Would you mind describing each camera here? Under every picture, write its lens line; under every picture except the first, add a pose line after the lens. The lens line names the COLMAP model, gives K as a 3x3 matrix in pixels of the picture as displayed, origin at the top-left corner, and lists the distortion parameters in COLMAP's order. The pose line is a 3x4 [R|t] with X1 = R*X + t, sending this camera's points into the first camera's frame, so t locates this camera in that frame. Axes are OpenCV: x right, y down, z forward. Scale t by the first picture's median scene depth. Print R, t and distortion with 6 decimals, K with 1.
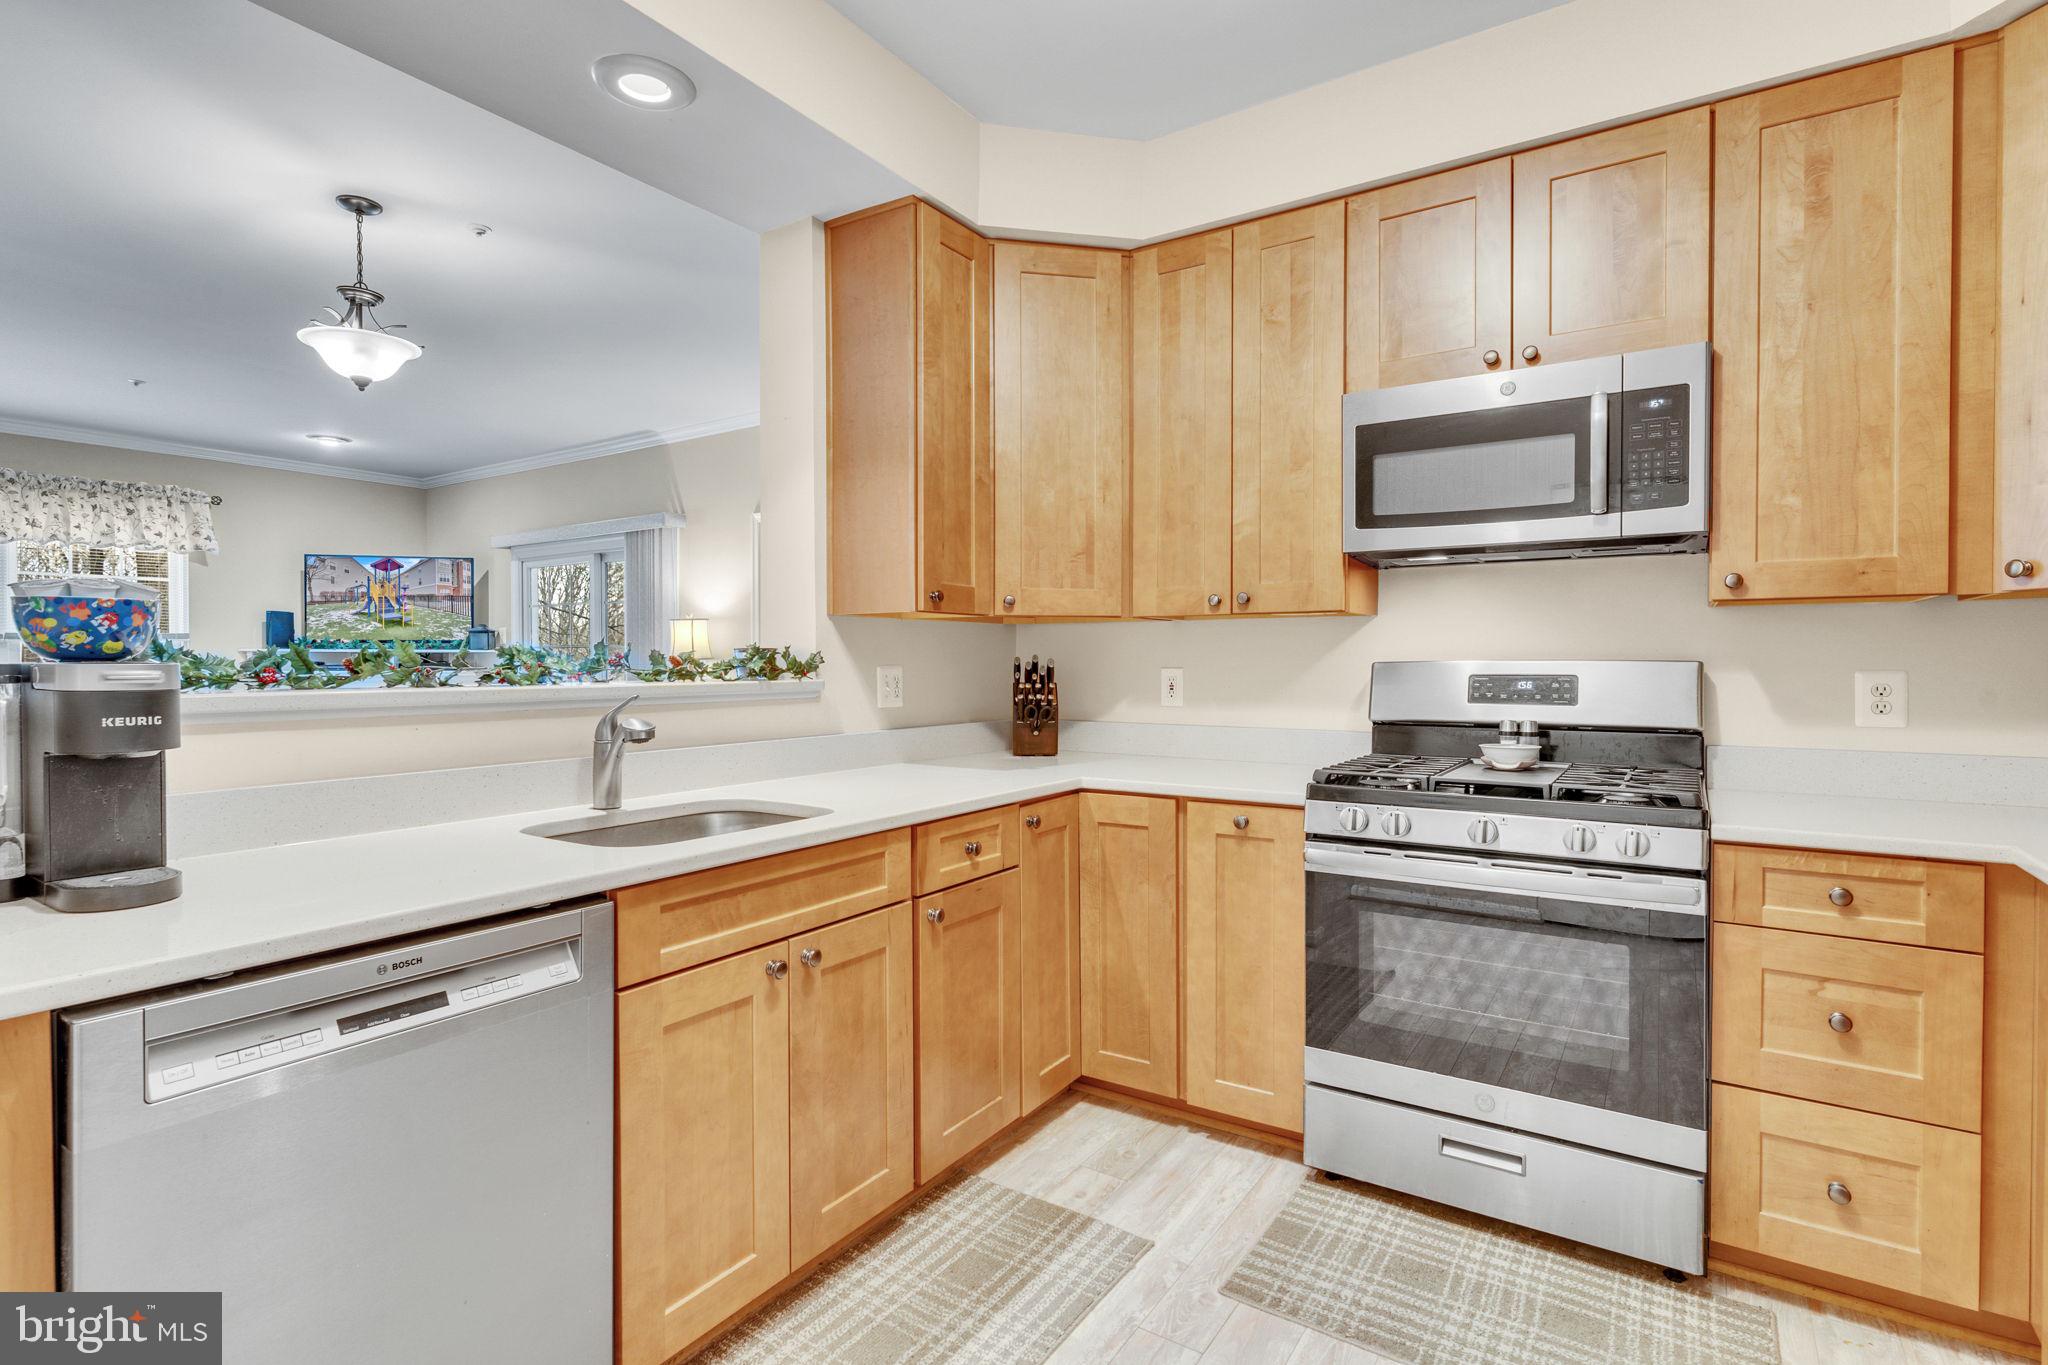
lens RADIAL K [[986.2, 0, 1018.8], [0, 986.2, 674.0], [0, 0, 1]] dist [0.000372, 0.000329]
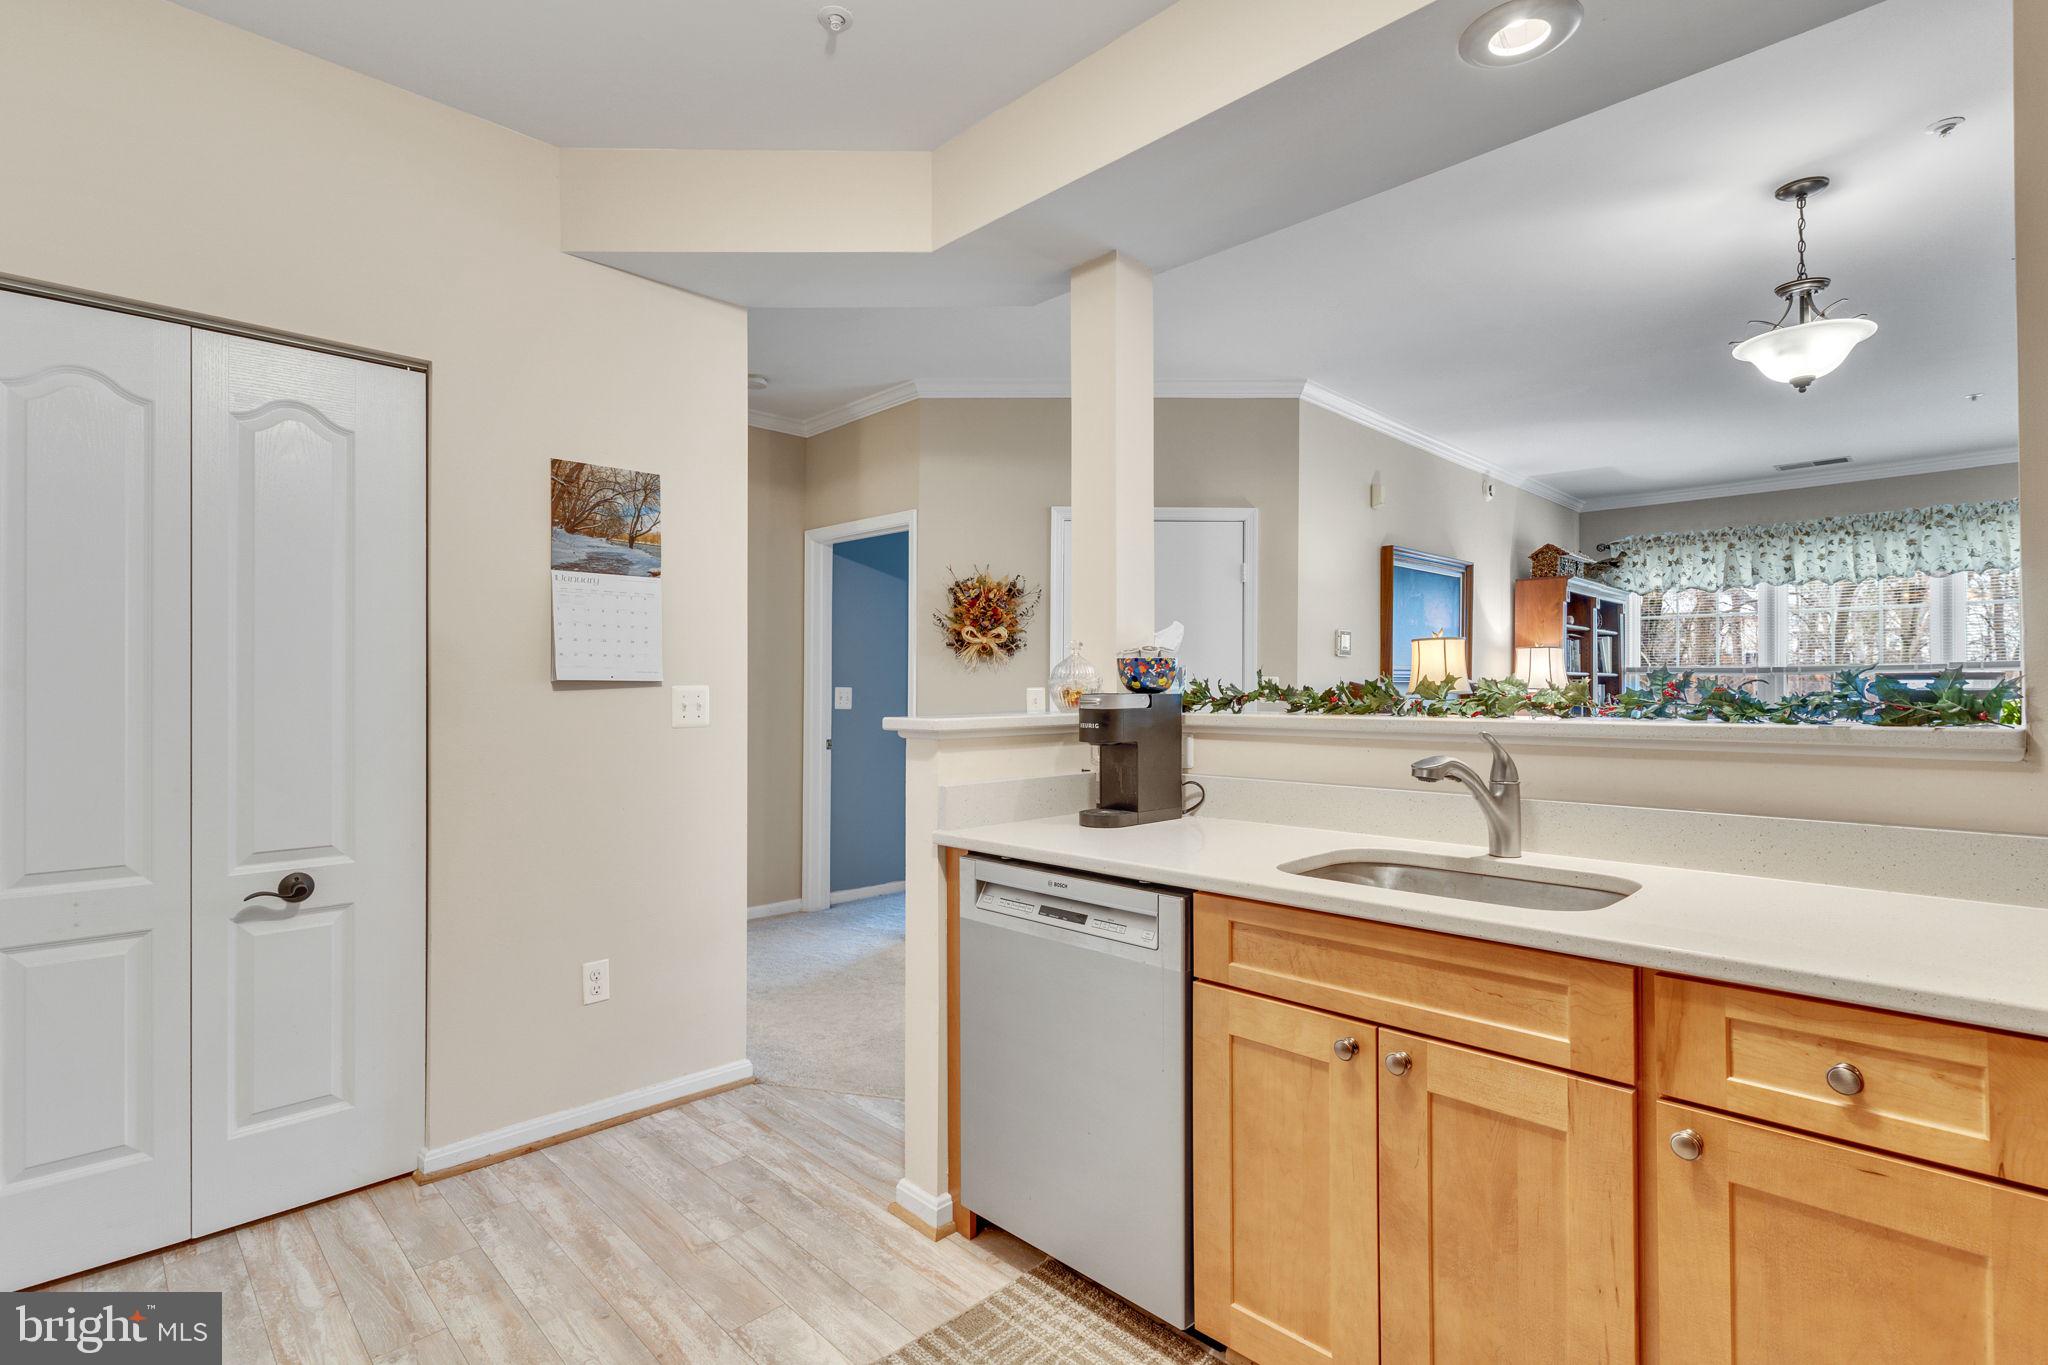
lens RADIAL K [[986.2, 0, 1019.5], [0, 986.2, 683.1], [0, 0, 1]] dist [0.000372, 0.000329]
pose [[-0.203794, -0.005299, -0.978999, 0.474014], [-0.012181, 0.999922, -0.002877, -0.012355], [0.978938, 0.011339, -0.203843, 0.631624]]
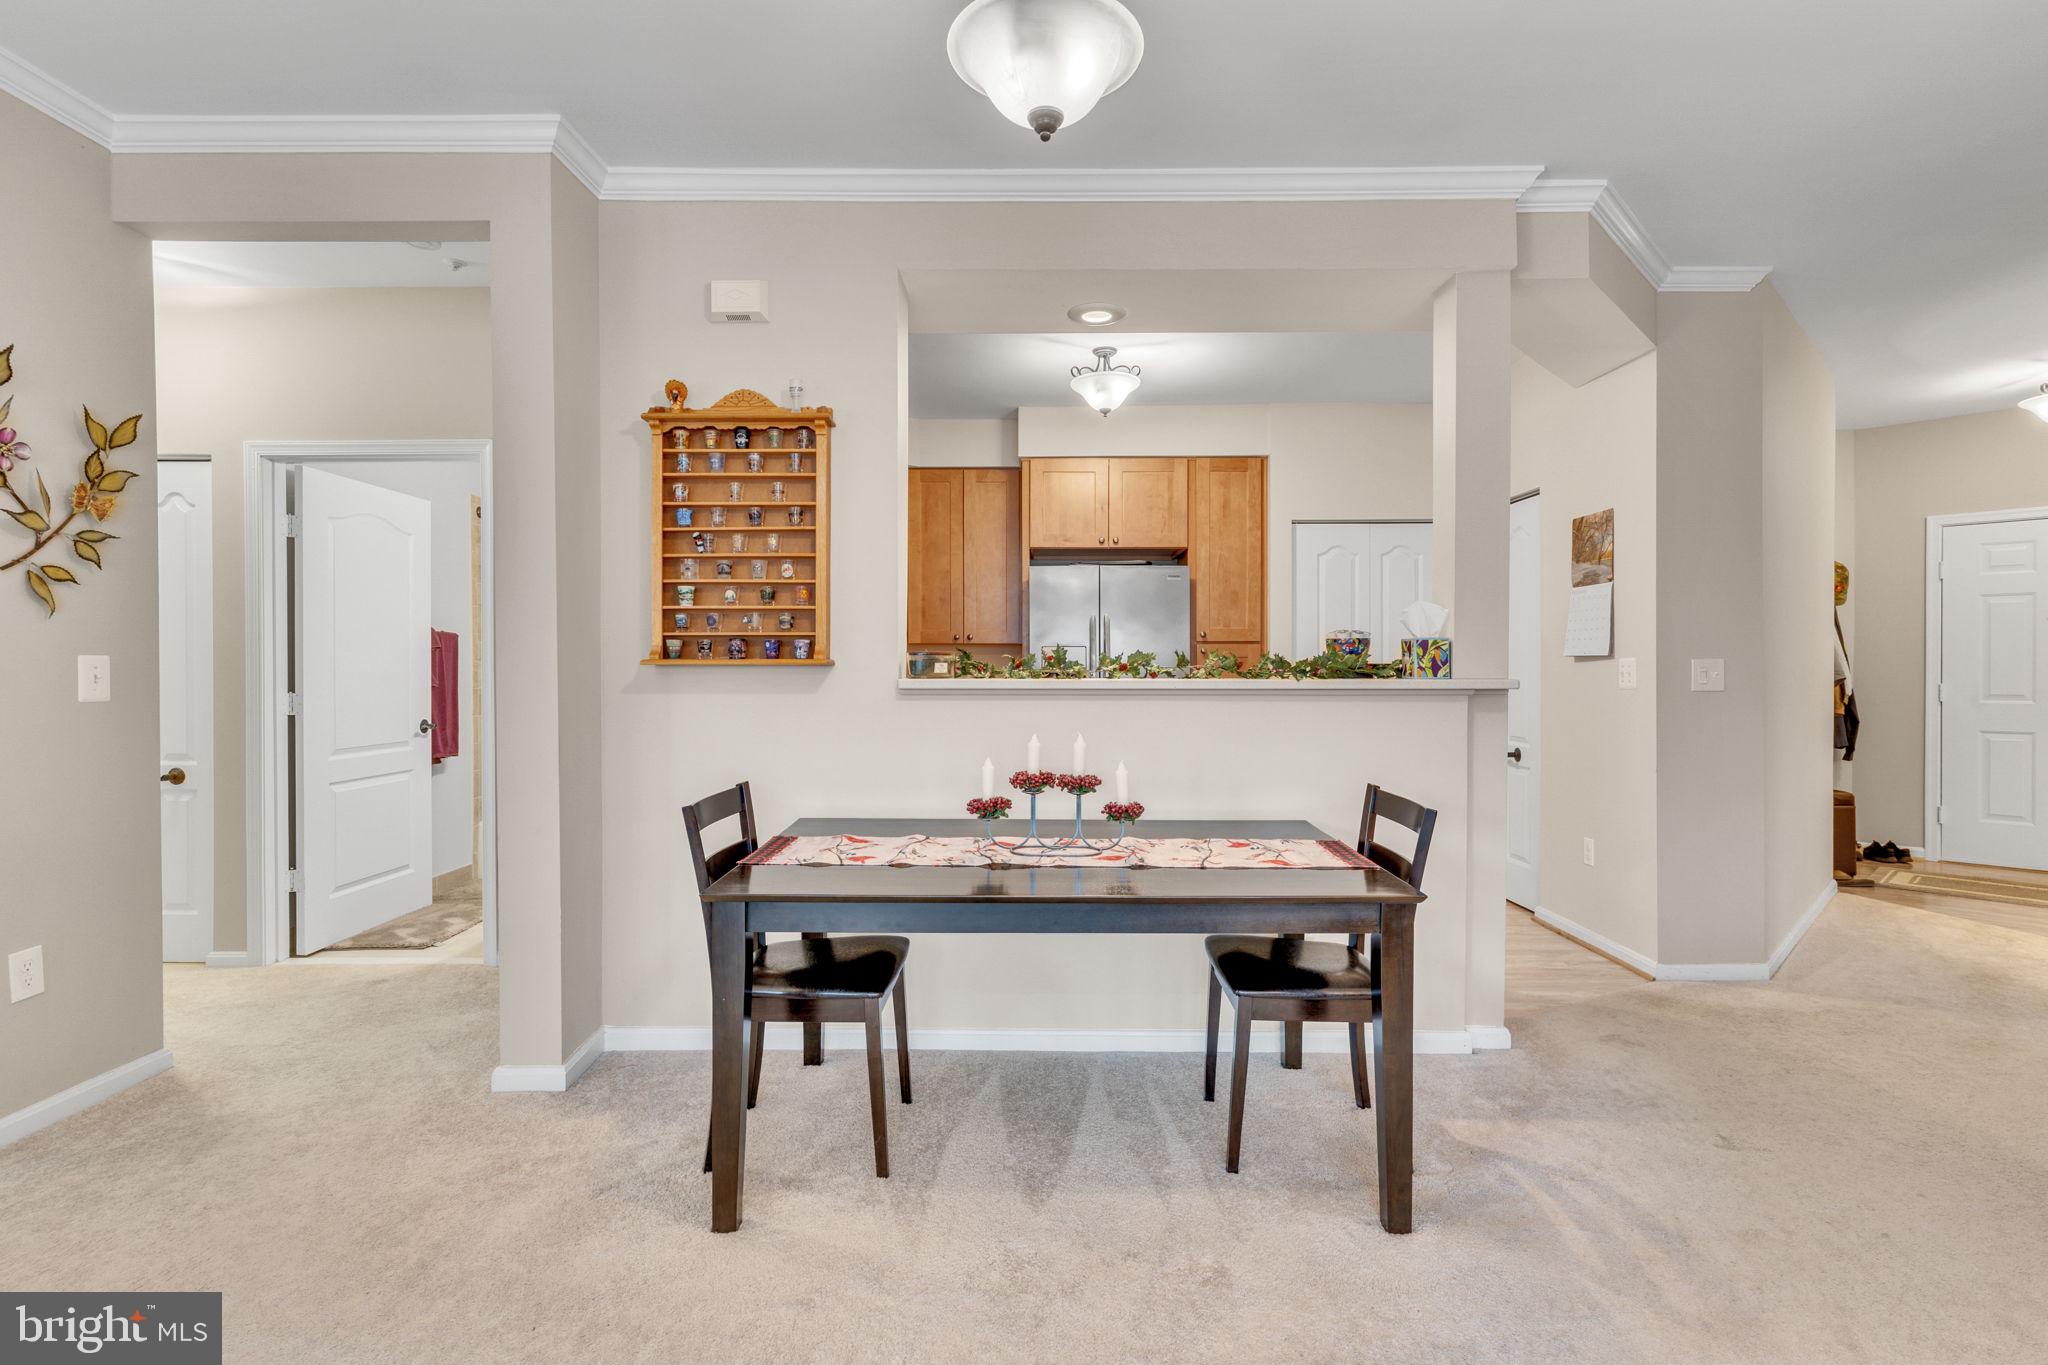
lens RADIAL K [[986.2, 0, 1025.3], [0, 986.2, 674.9], [0, 0, 1]] dist [0.000372, 0.000329]
pose [[-0.543879, -0.006213, 0.839140, -1.454795], [0.010313, 0.999848, 0.014087, -0.013292], [-0.839100, 0.016316, -0.543732, 1.704608]]
